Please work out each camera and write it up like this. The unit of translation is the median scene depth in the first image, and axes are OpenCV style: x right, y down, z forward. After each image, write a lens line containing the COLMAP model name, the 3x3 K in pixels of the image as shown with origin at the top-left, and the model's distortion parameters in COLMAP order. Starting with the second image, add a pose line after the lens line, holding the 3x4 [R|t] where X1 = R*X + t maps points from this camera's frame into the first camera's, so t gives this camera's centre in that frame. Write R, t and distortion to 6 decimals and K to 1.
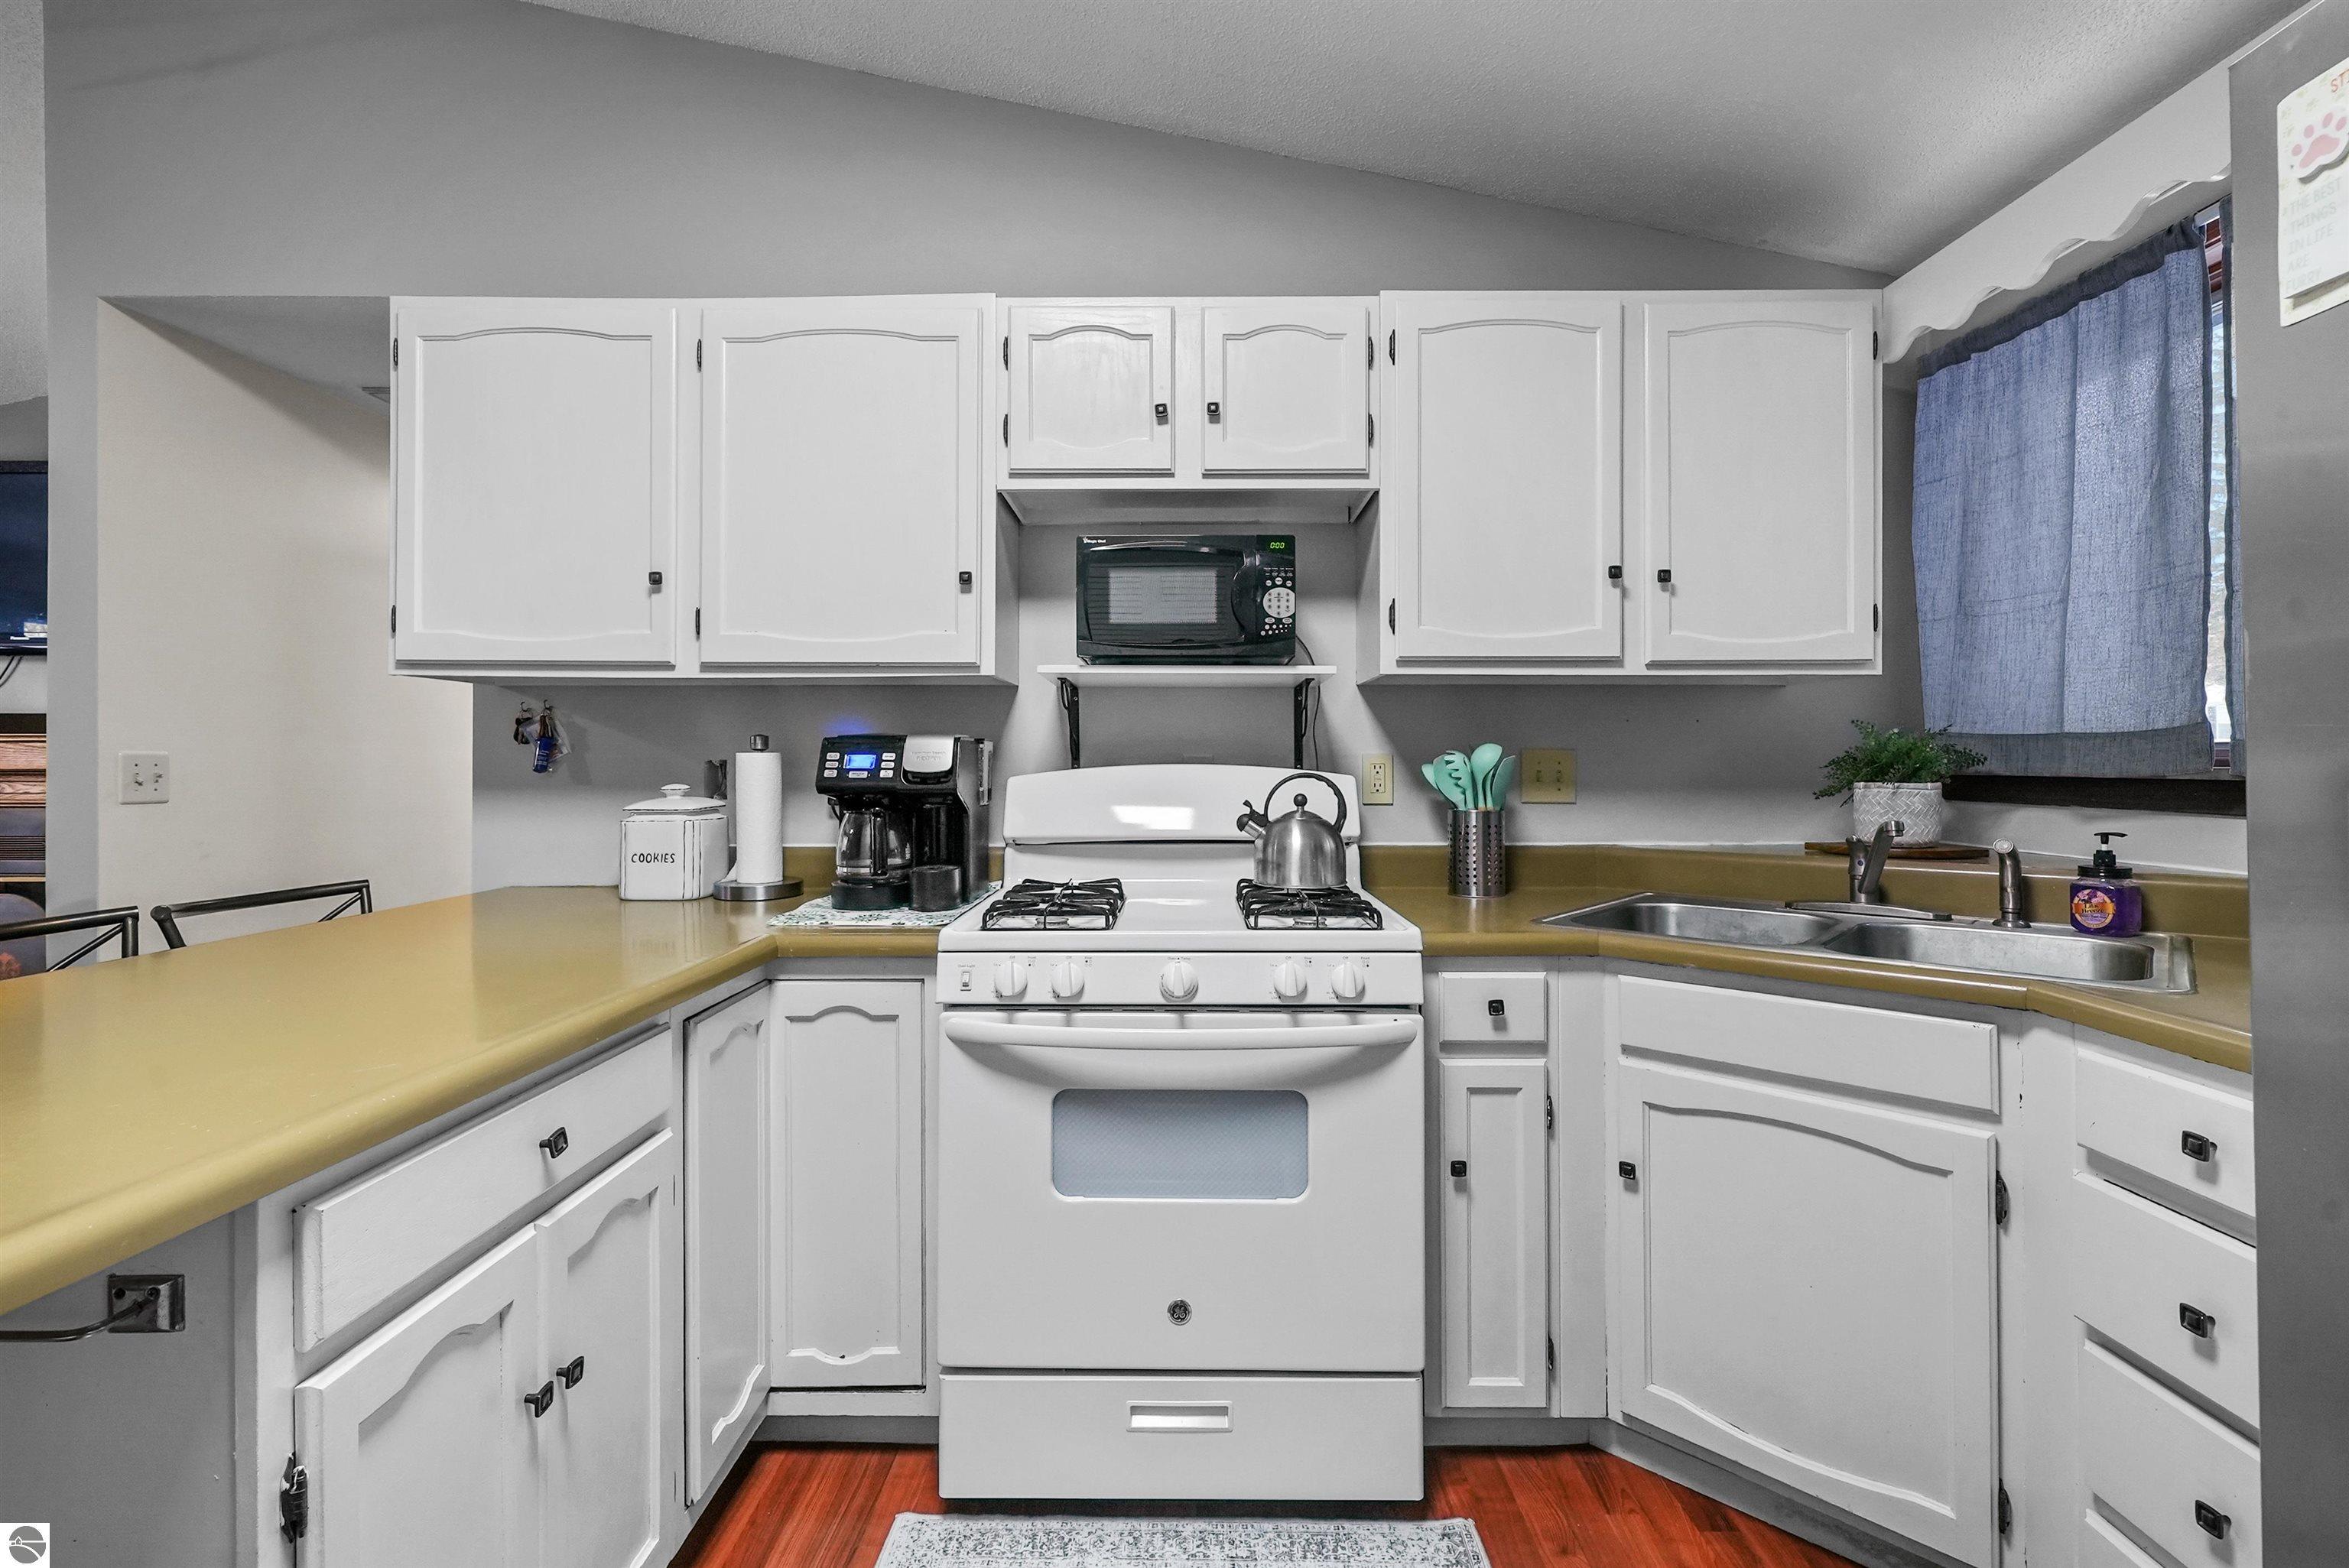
lens RADIAL K [[974.6, 0, 1180.0], [0, 974.6, 754.5], [0, 0, 1]] dist [-0.000851, 0.000072]
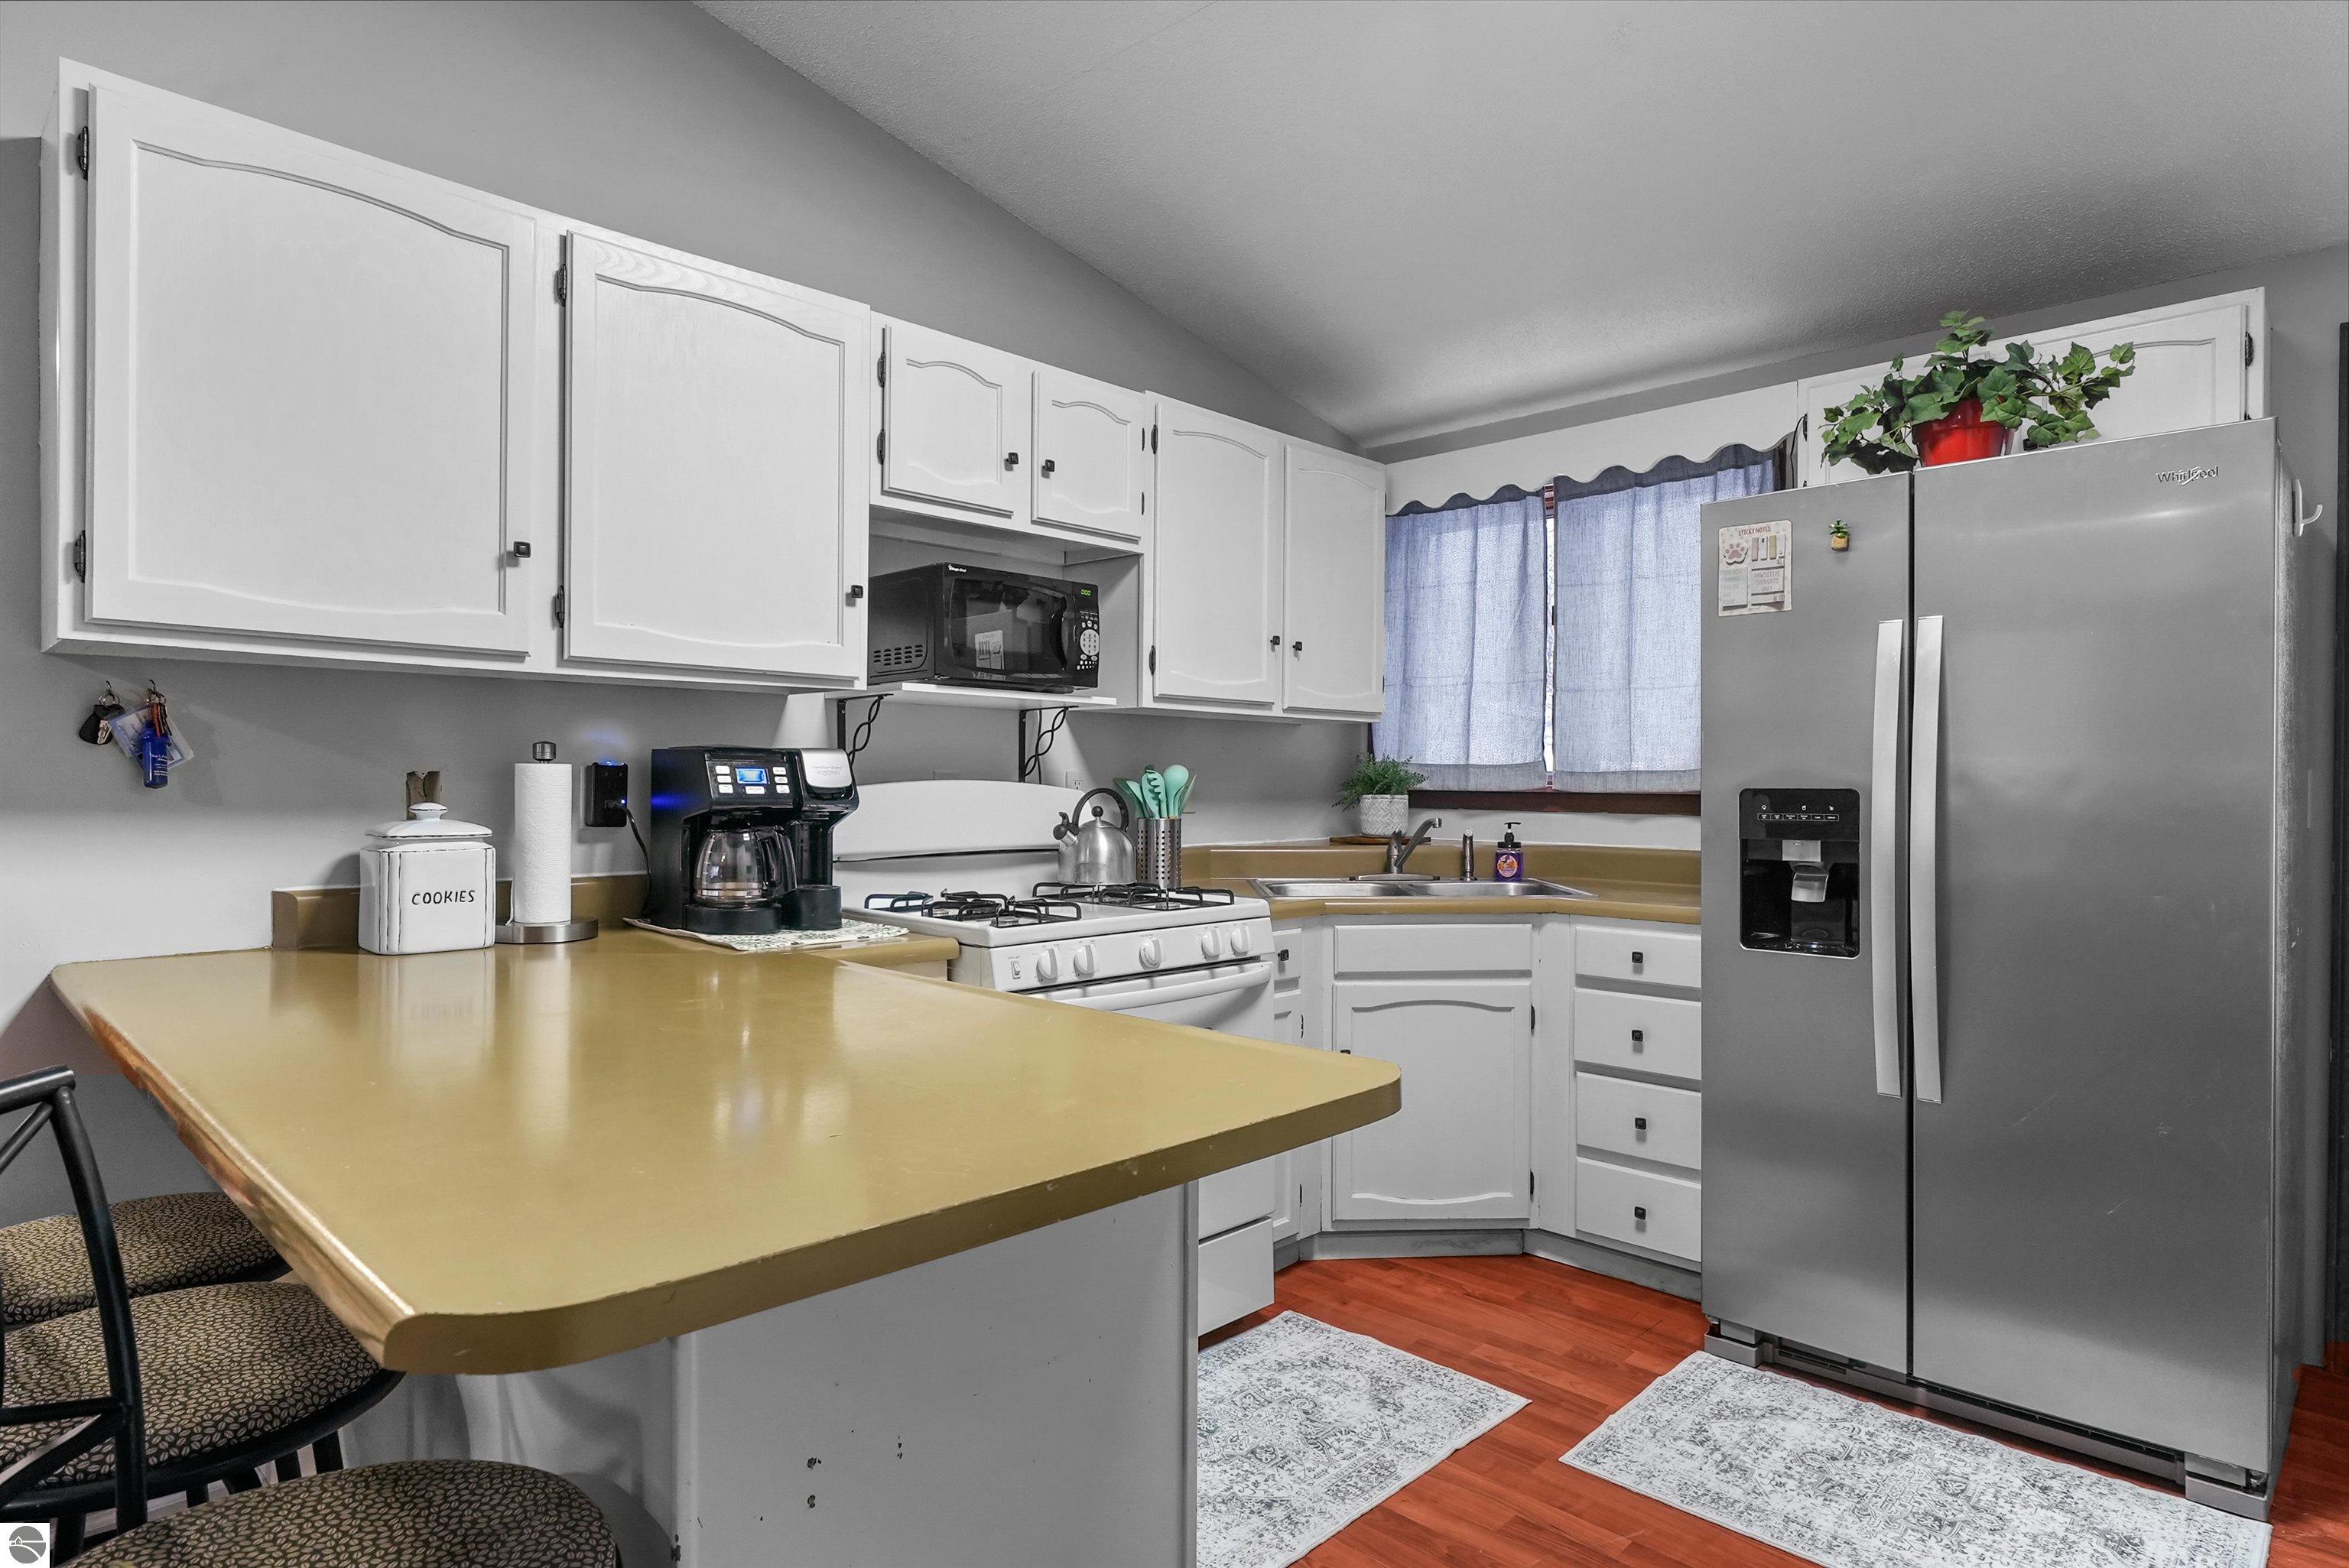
lens RADIAL K [[1251.4, 0, 1174.5], [0, 1251.4, 784.0], [0, 0, 1]] dist [-0.000798, -0.000668]
pose [[0.702879, 0.002907, 0.711304, -0.886770], [-0.013104, 0.999875, 0.008862, -0.001060], [-0.711189, -0.015550, 0.702829, -0.125806]]
